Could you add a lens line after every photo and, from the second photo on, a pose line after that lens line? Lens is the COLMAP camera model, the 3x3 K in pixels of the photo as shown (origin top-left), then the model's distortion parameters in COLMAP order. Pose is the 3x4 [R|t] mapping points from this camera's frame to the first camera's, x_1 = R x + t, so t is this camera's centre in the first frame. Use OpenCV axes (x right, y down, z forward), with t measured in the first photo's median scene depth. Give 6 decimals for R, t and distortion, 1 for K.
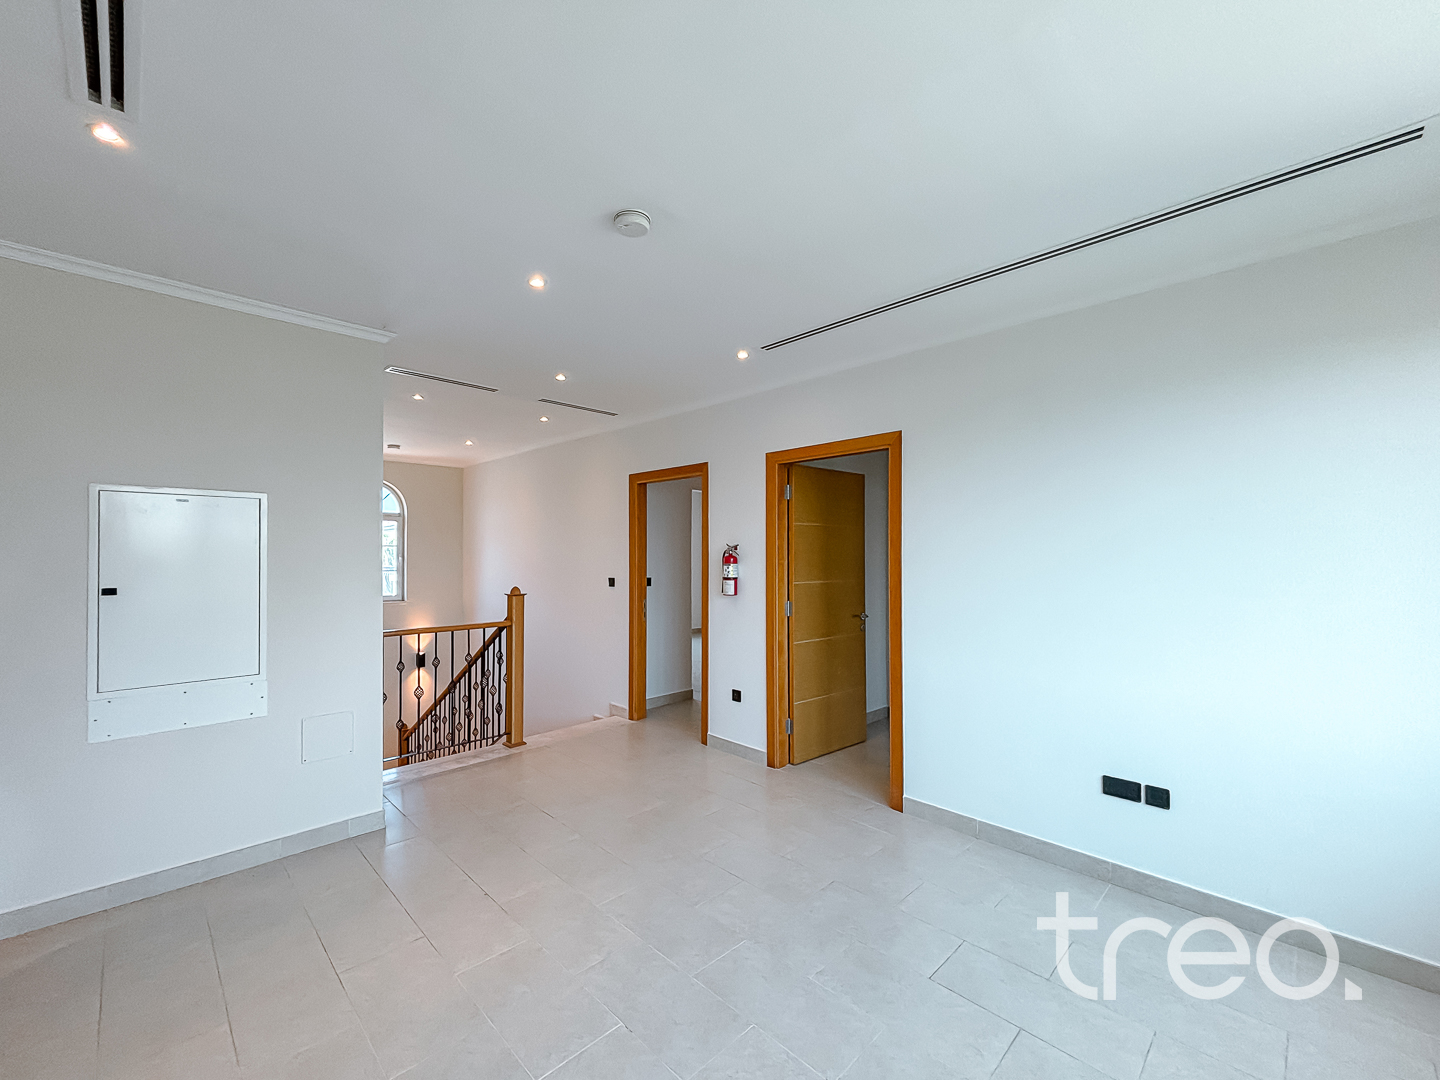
lens RADIAL K [[591.5, 0, 714.6], [0, 591.5, 545.7], [0, 0, 1]] dist [-0.001402, -0.000336]
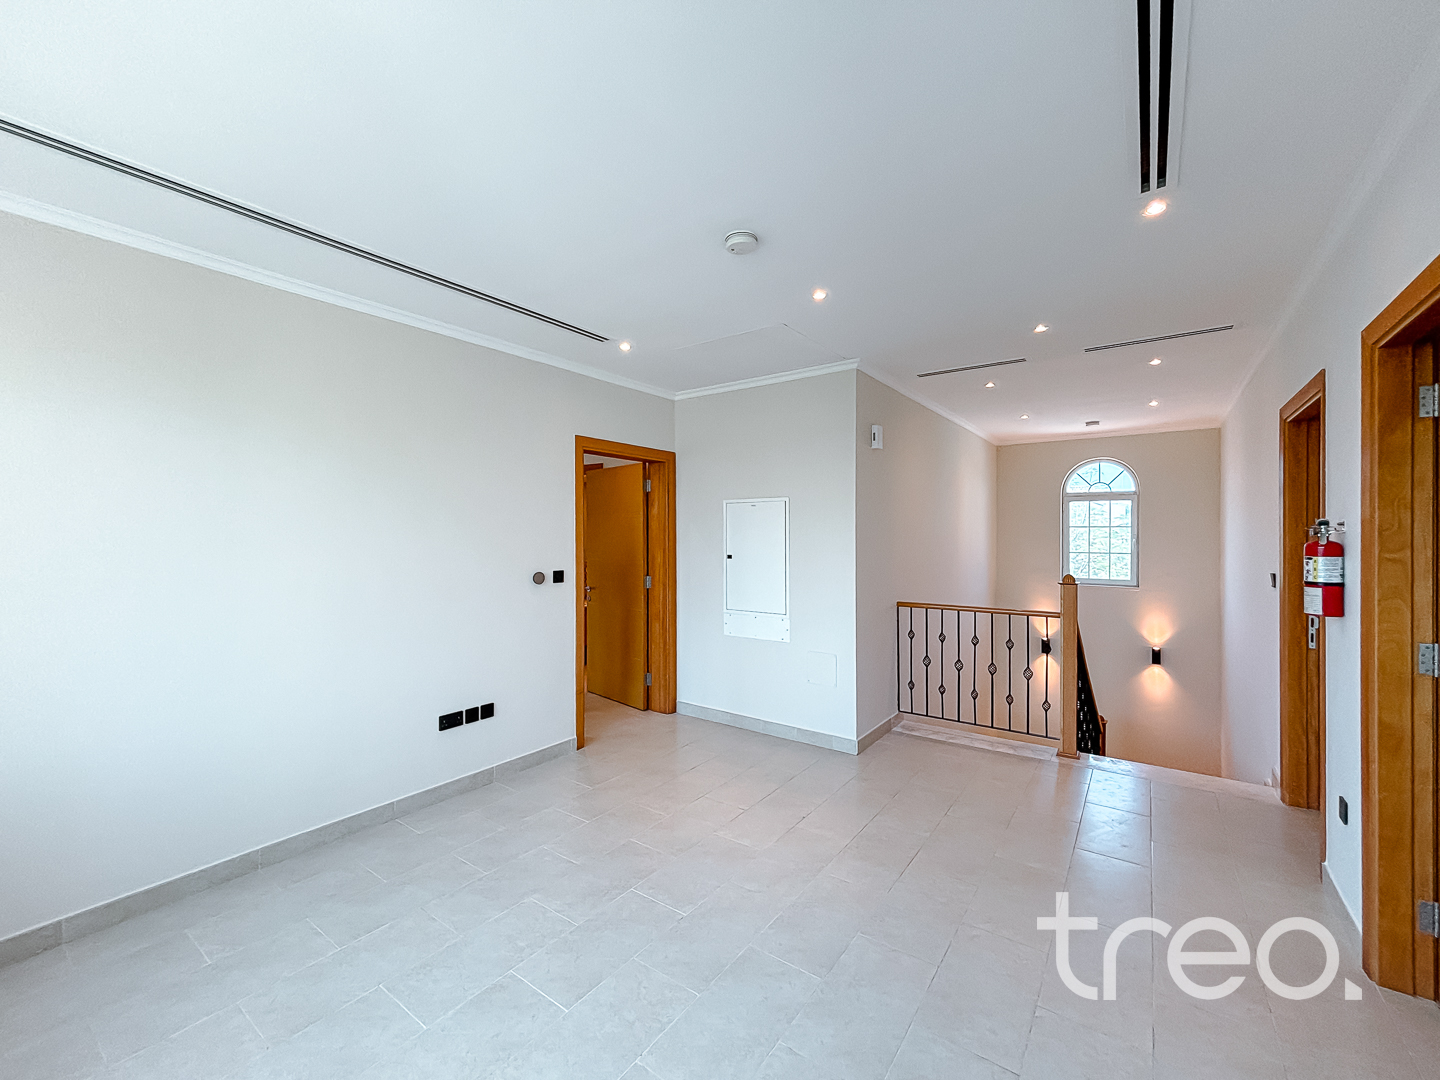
lens RADIAL K [[591.1, 0, 714.8], [0, 591.1, 536.3], [0, 0, 1]] dist [-0.000982, -0.000469]
pose [[0.160590, 0.003846, -0.987014, 0.479636], [0.013228, 0.999894, 0.006048, 0.001117], [0.986933, -0.014028, 0.160522, 0.383558]]
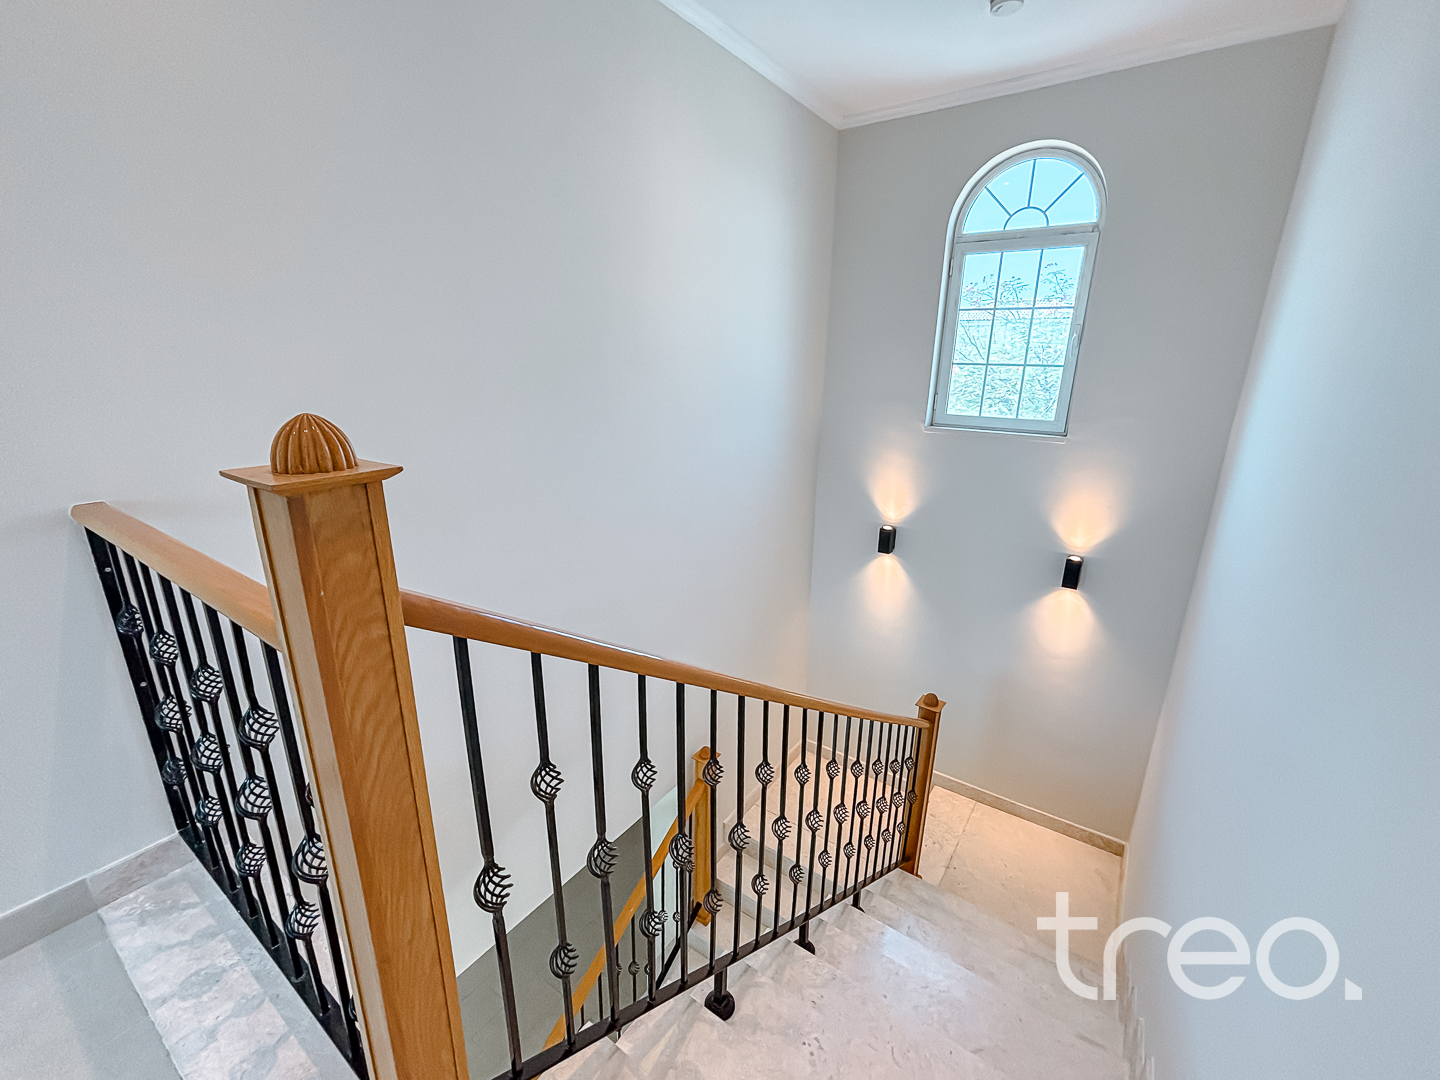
lens RADIAL K [[603.9, 0, 720.0], [0, 603.9, 540.0], [0, 0, 1]] dist [-0.000335, 0.000133]
pose [[0.188138, 0.283862, -0.940227, -0.216332], [-0.003172, 0.957493, 0.288440, 0.066442], [0.982137, -0.051284, 0.181041, 1.180280]]
